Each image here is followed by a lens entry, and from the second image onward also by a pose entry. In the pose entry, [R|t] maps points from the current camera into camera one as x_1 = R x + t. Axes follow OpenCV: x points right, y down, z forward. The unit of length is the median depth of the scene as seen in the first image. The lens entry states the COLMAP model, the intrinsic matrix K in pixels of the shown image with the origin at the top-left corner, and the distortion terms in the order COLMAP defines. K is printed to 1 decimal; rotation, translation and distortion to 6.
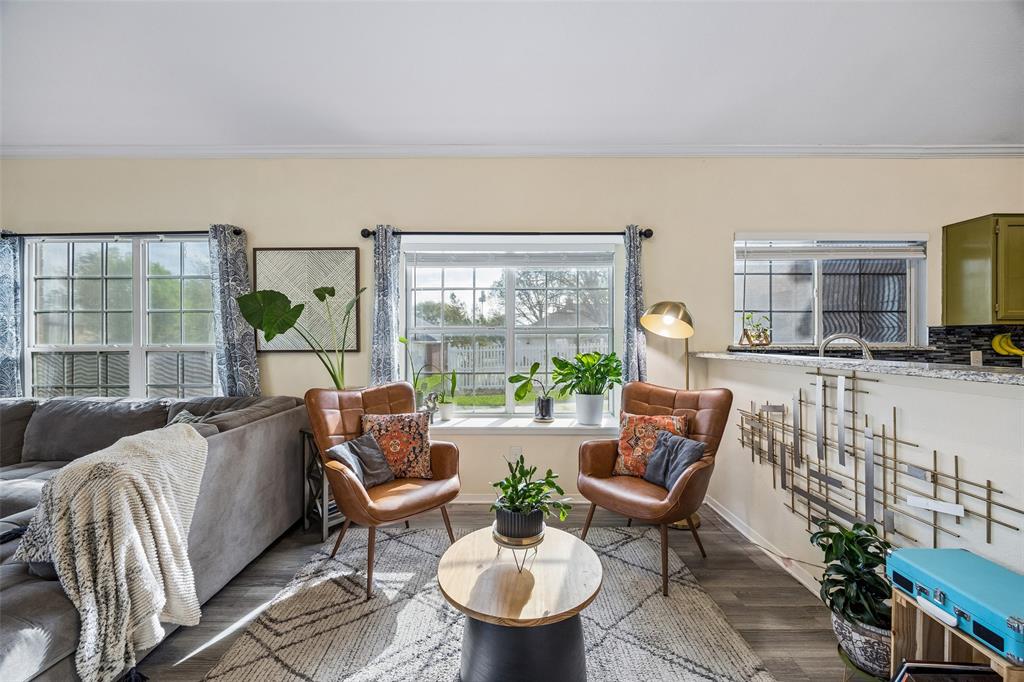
lens RADIAL K [[390.2, 0, 507.3], [0, 390.2, 341.1], [0, 0, 1]] dist [-0.003283, -0.000198]
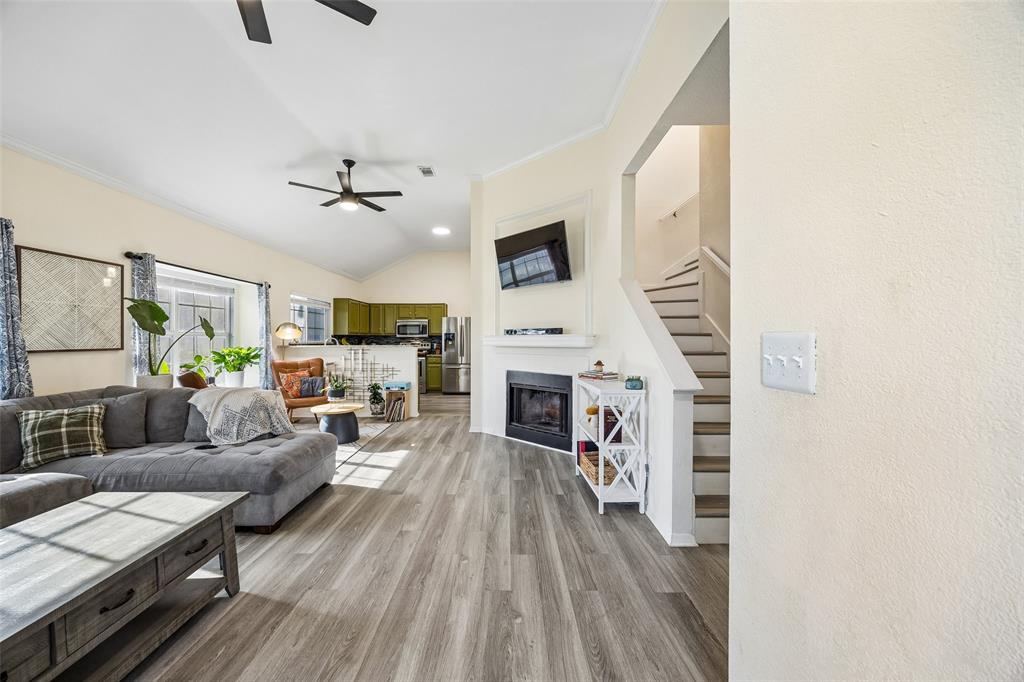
lens RADIAL K [[390.2, 0, 508.9], [0, 390.2, 338.8], [0, 0, 1]] dist [-0.003283, -0.000198]
pose [[-0.006333, 0.002358, 0.999977, -1.610691], [0.008747, 0.999959, -0.002302, 0.006284], [-0.999942, 0.008732, -0.006353, -0.208231]]
